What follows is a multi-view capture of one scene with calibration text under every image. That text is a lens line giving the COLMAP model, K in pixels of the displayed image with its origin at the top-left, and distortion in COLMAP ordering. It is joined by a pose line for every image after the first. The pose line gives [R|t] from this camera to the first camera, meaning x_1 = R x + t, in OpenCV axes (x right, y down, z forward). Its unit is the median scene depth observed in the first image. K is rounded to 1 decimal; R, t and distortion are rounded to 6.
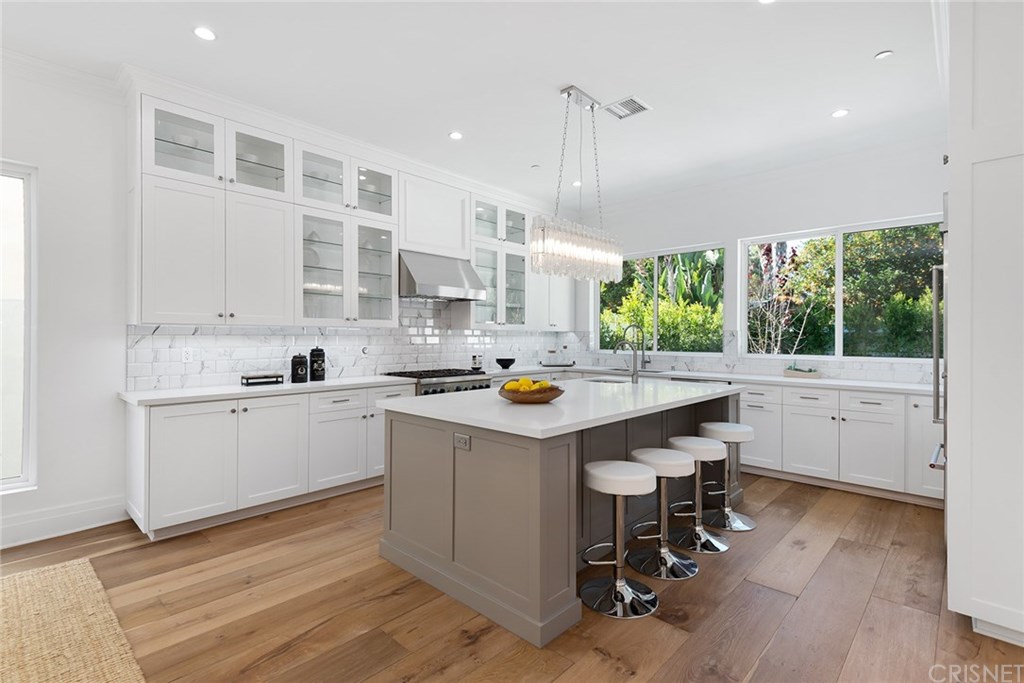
lens RADIAL K [[473.9, 0, 513.0], [0, 473.9, 342.0], [0, 0, 1]] dist [0.017686, -0.000655]
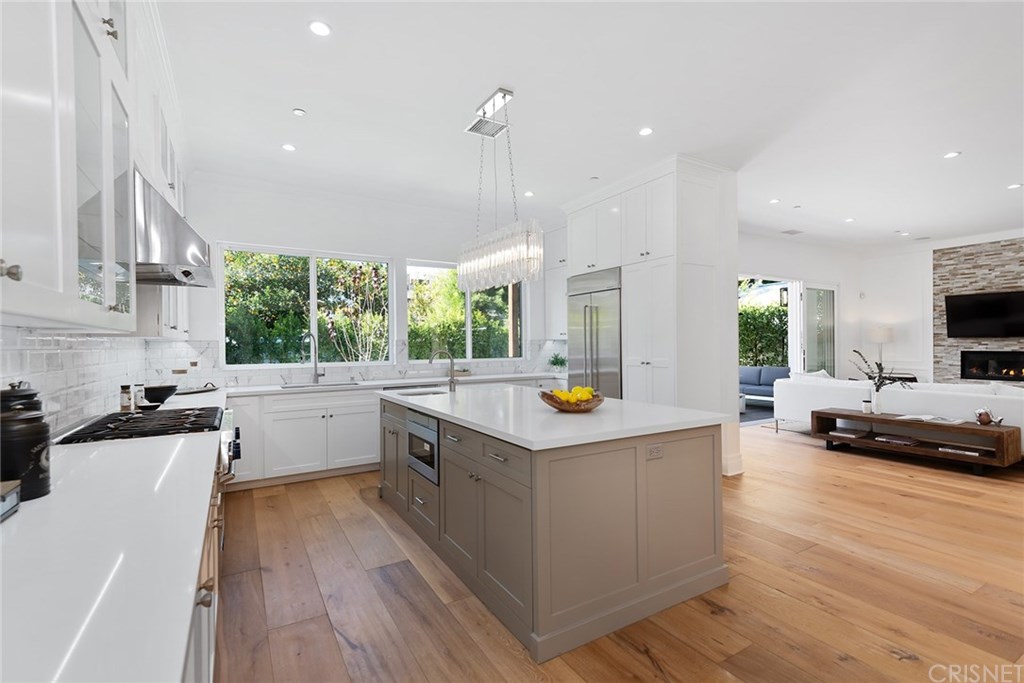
lens RADIAL K [[466.1, 0, 512.4], [0, 466.1, 344.5], [0, 0, 1]] dist [-0.000727, -0.000572]
pose [[0.284119, -0.006334, 0.958768, -0.517605], [0.021572, 0.999767, 0.000212, -0.008707], [-0.958546, 0.020622, 0.284190, 0.462792]]
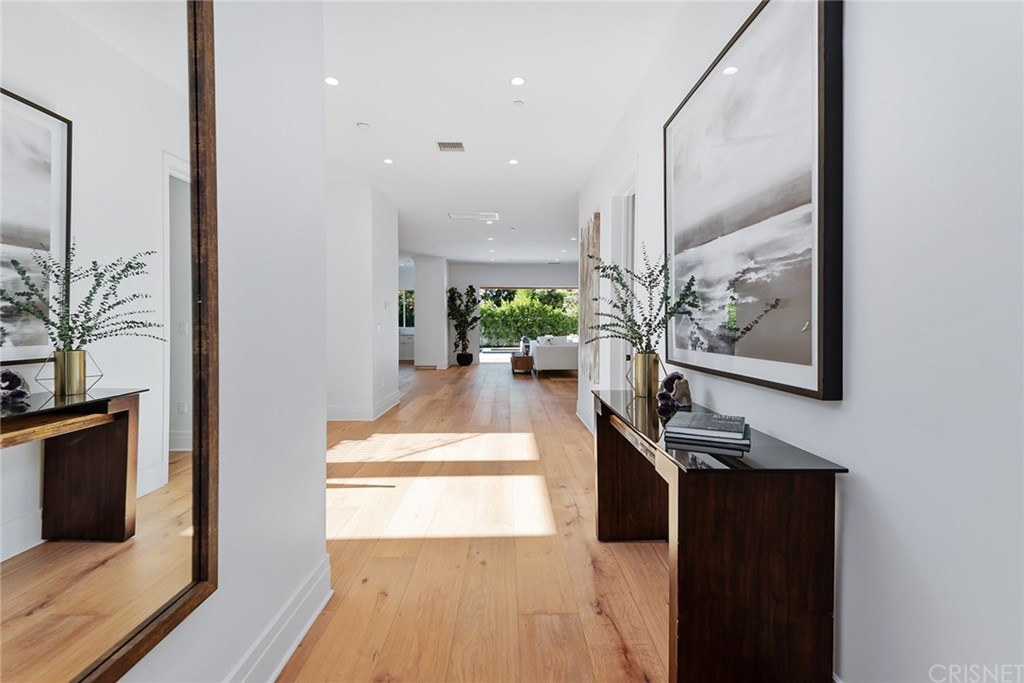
lens RADIAL K [[464.5, 0, 513.7], [0, 464.5, 317.8], [0, 0, 1]] dist [0.020927, -0.011254]
pose [[0.714636, 0.004584, 0.699481, -0.975363], [0.011884, 0.999755, -0.018693, 0.030078], [-0.699395, 0.021671, 0.714406, -1.711034]]
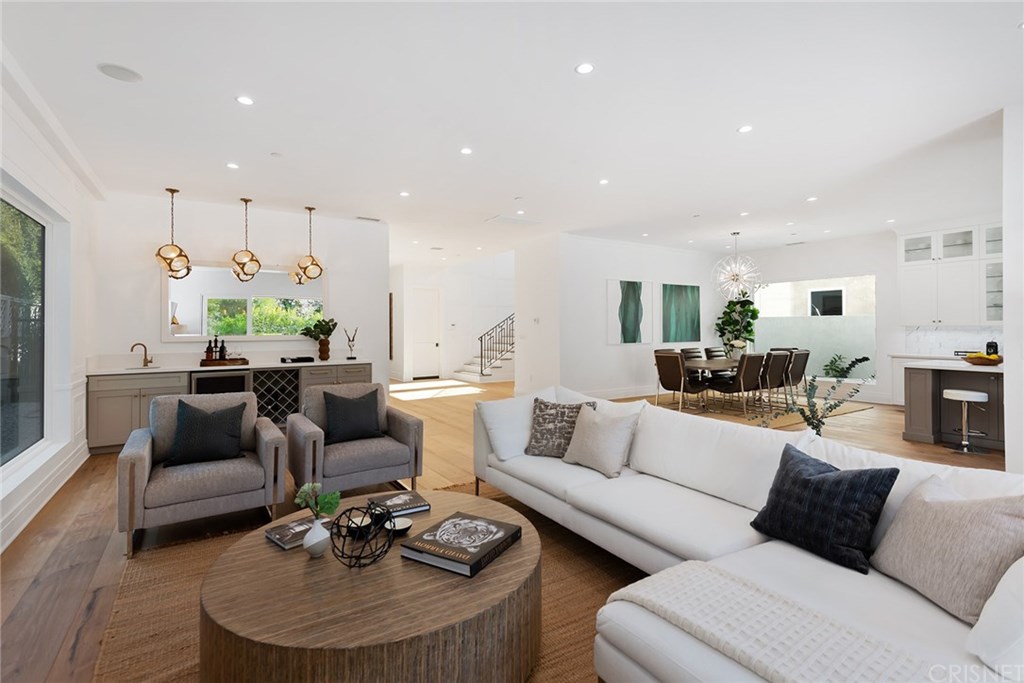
lens RADIAL K [[478.4, 0, 508.1], [0, 478.4, 325.6], [0, 0, 1]] dist [0.022317, -0.000057]
pose [[-0.241078, -0.008412, -0.970469, 1.371221], [-0.009616, 0.999934, -0.006278, -0.002614], [0.970458, 0.007819, -0.241143, -0.244834]]
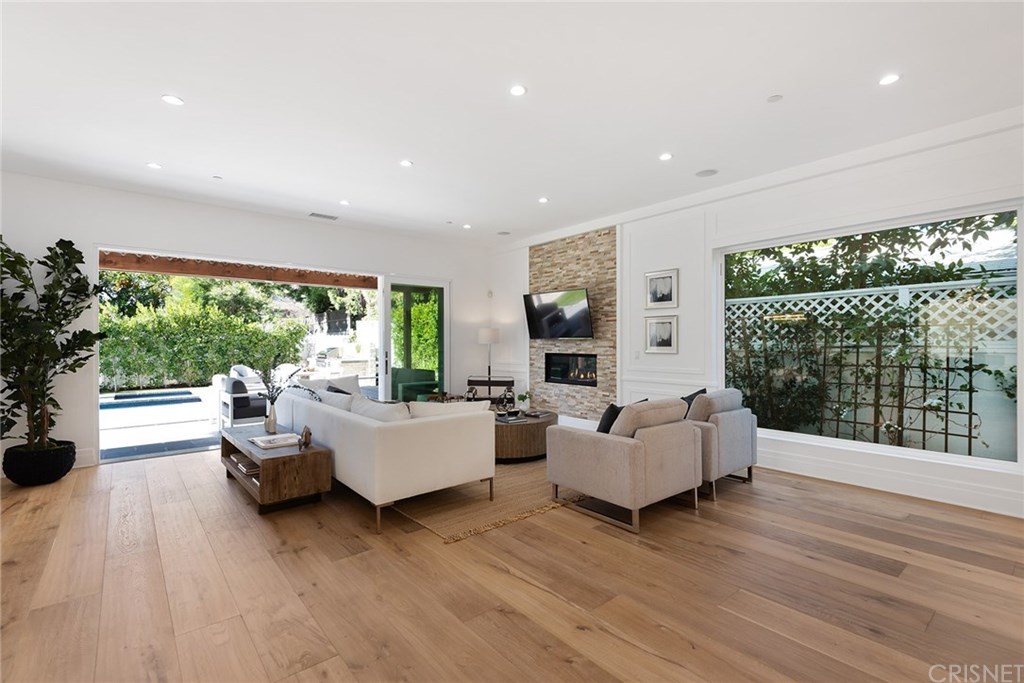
lens RADIAL K [[460.4, 0, 510.8], [0, 460.4, 343.1], [0, 0, 1]] dist [0.015857, -0.000167]
pose [[0.114244, -0.005301, 0.993439, -0.075239], [0.018220, 0.999829, 0.003240, 0.006730], [-0.993286, 0.017730, 0.114321, -0.577415]]
